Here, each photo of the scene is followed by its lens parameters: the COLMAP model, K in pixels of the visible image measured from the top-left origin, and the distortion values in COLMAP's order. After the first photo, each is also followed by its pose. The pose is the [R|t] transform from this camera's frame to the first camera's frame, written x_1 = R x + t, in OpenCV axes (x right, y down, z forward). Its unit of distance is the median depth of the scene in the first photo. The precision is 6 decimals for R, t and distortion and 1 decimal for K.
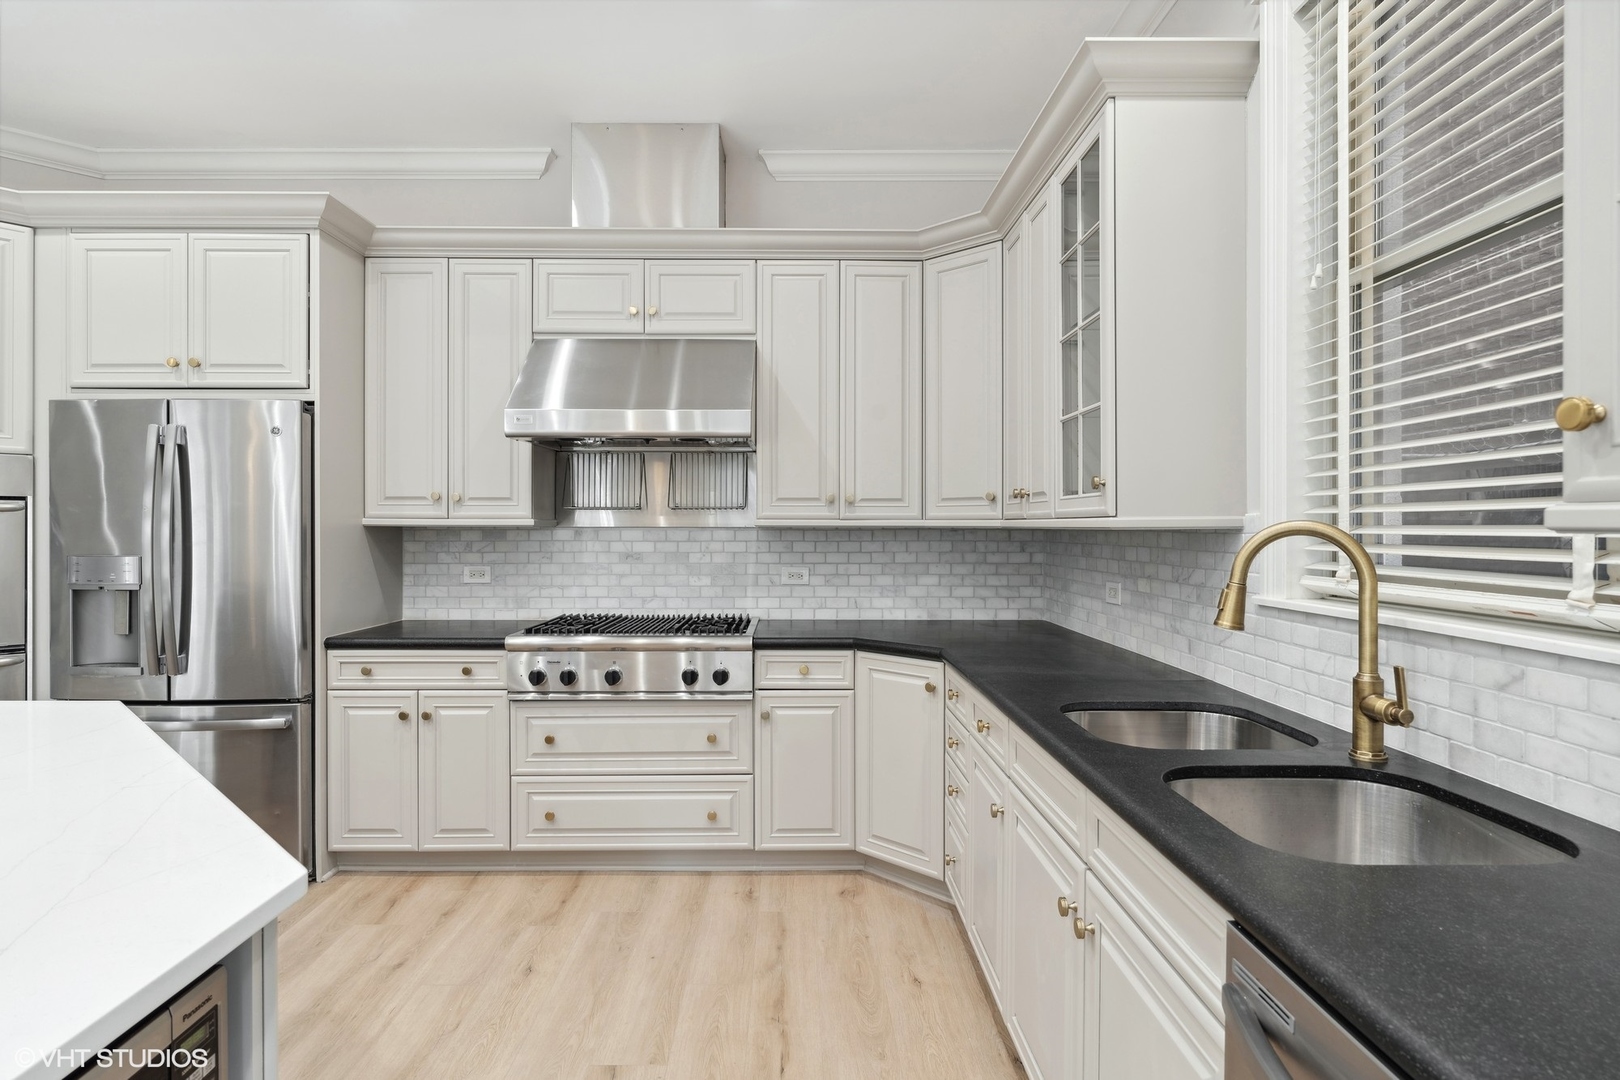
lens RADIAL K [[842.7, 0, 800.3], [0, 842.7, 530.0], [0, 0, 1]] dist [-0.000792, 0.000104]
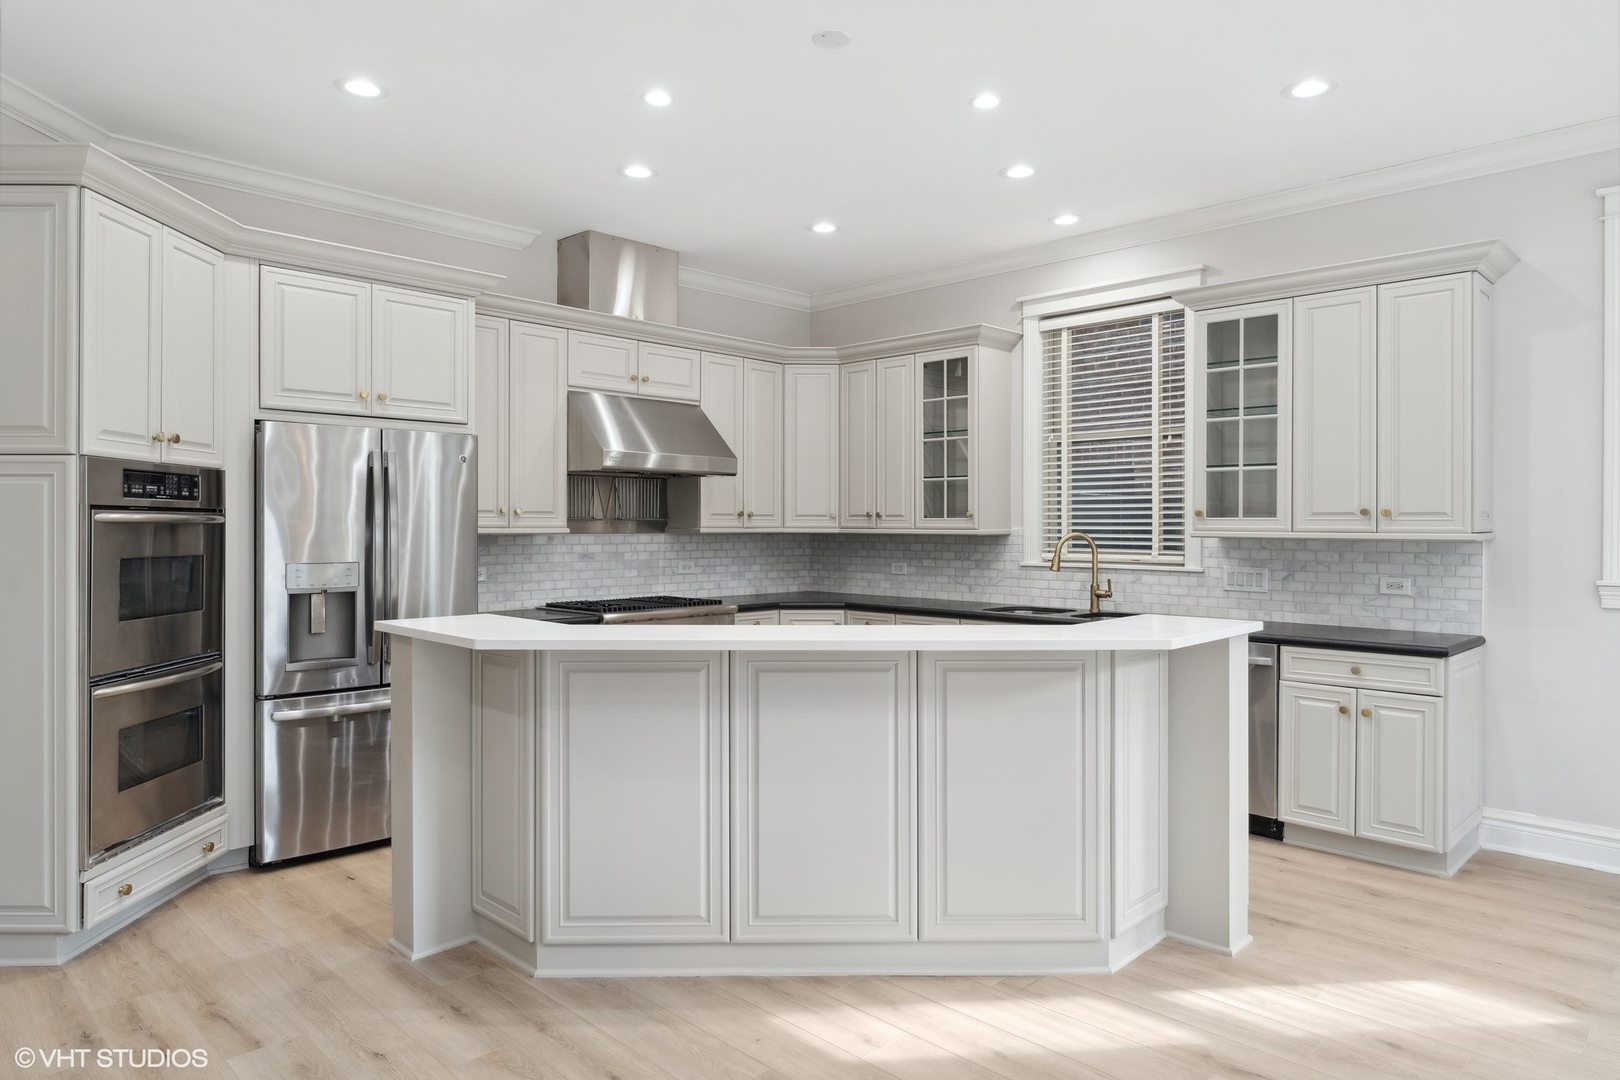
lens RADIAL K [[999.2, 0, 803.1], [0, 999.2, 523.8], [0, 0, 1]] dist [-0.000359, -0.000490]
pose [[0.710803, 0.001122, 0.703390, -1.145436], [0.001036, 0.999996, -0.002642, -0.015272], [-0.703390, 0.002607, 0.710799, -0.358267]]
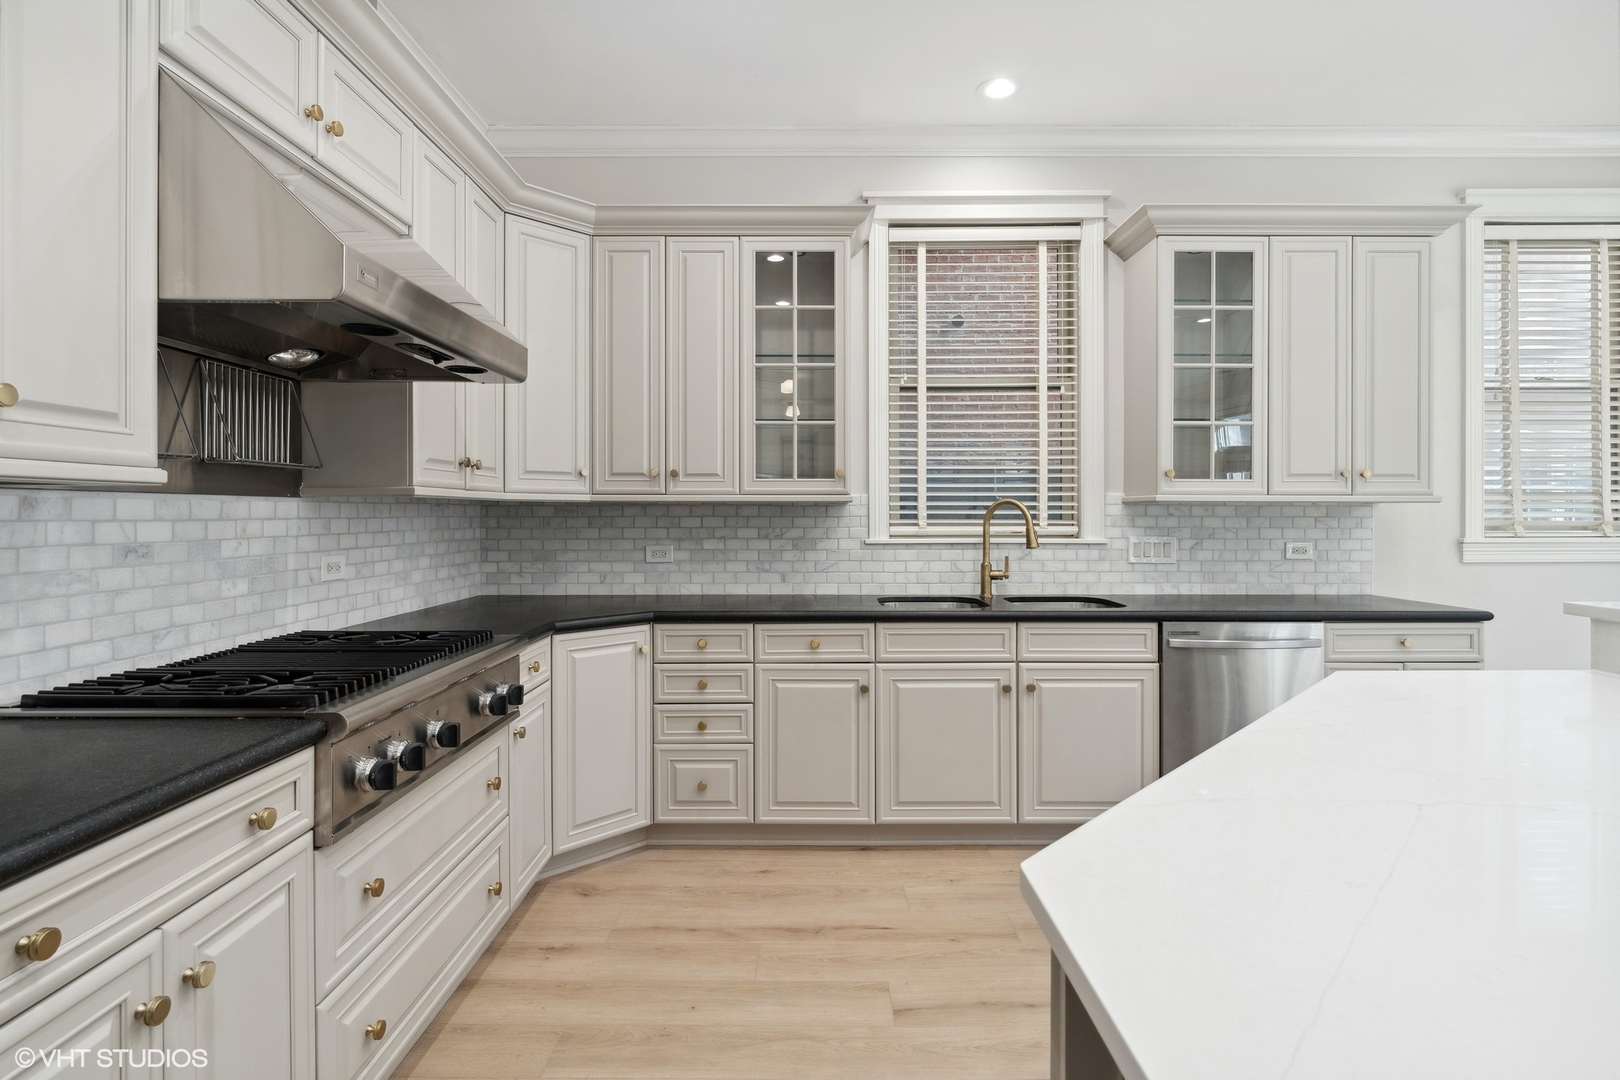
lens RADIAL K [[802.0, 0, 808.1], [0, 802.0, 513.3], [0, 0, 1]] dist [-0.002364, 0.000248]
pose [[0.016534, -0.001010, 0.999863, -0.728066], [0.004306, 0.999990, 0.000939, 0.011250], [-0.999854, 0.004290, 0.016538, 0.652836]]
